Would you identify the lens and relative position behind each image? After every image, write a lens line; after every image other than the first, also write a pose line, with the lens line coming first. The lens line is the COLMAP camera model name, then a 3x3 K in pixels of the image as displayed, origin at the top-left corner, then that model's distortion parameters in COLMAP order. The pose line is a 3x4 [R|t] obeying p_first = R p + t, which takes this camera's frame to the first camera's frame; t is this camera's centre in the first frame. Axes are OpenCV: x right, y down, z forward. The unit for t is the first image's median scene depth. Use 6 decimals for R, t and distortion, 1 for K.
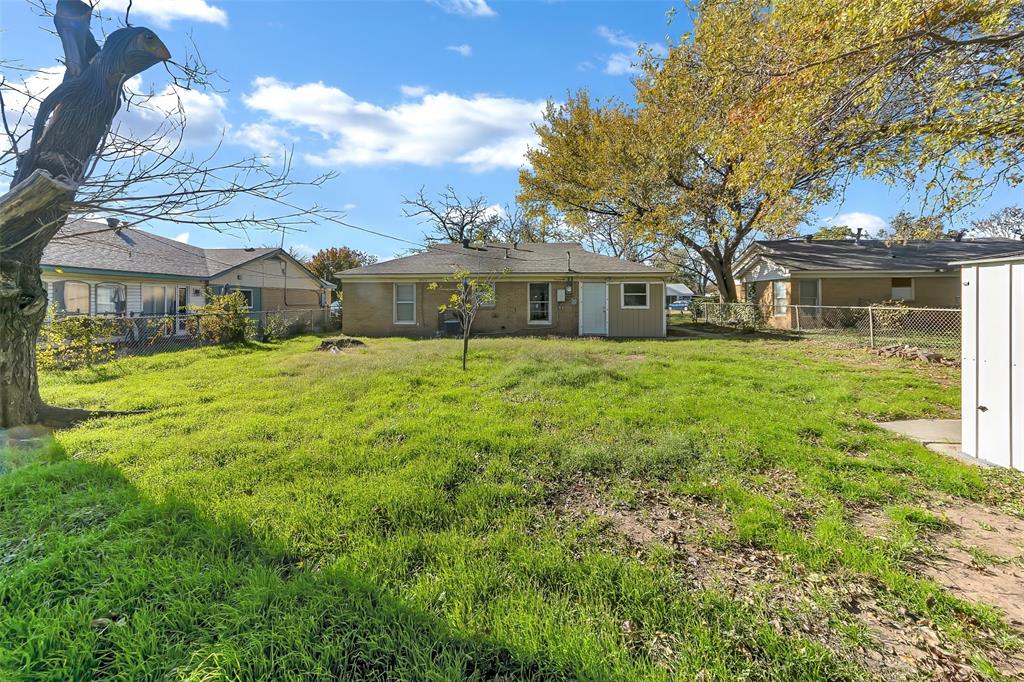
lens RADIAL K [[371.5, 0, 490.2], [0, 371.5, 312.8], [0, 0, 1]] dist [0.012661, -0.002904]
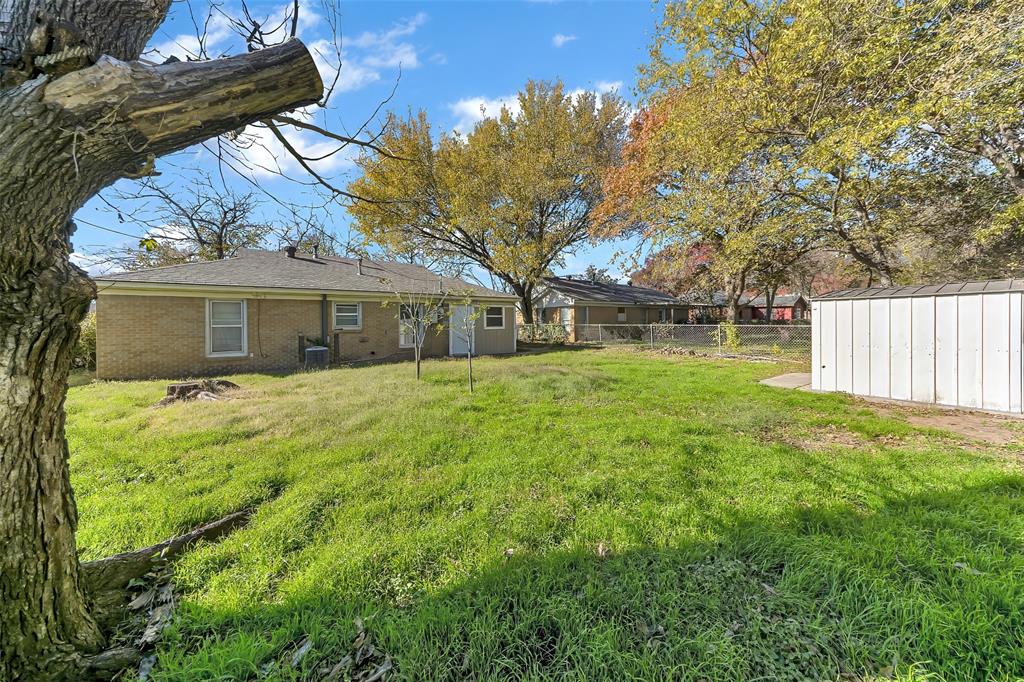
lens RADIAL K [[371.5, 0, 511.2], [0, 371.5, 333.2], [0, 0, 1]] dist [0.012661, -0.002904]
pose [[0.765045, -0.022799, 0.643574, -0.277151], [0.028837, 0.999583, 0.001130, 0.001061], [-0.643331, 0.017694, 0.765383, 0.099226]]
